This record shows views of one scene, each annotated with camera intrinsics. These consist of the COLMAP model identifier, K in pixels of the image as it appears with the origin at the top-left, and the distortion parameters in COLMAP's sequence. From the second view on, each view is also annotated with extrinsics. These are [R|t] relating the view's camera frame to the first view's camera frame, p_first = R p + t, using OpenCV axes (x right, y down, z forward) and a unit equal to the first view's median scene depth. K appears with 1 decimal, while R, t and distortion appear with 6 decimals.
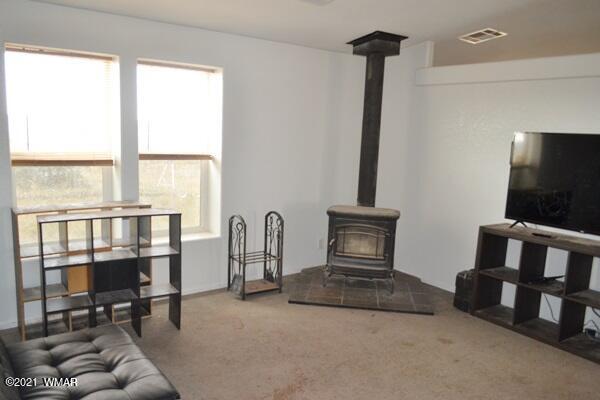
lens RADIAL K [[468.1, 0, 300.0], [0, 468.1, 200.0], [0, 0, 1]] dist [-0.013350, 0.000390]
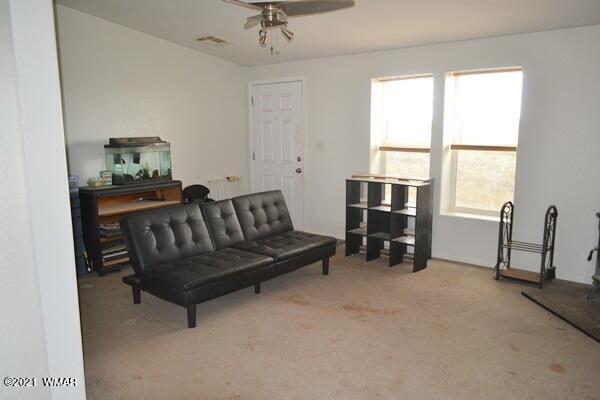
lens RADIAL K [[468.1, 0, 300.0], [0, 468.1, 200.0], [0, 0, 1]] dist [-0.013350, 0.000390]
pose [[0.222894, 0.103346, -0.969349, 0.847033], [-0.136834, 0.987837, 0.073853, 0.015512], [0.965192, 0.116178, 0.234324, 0.309376]]
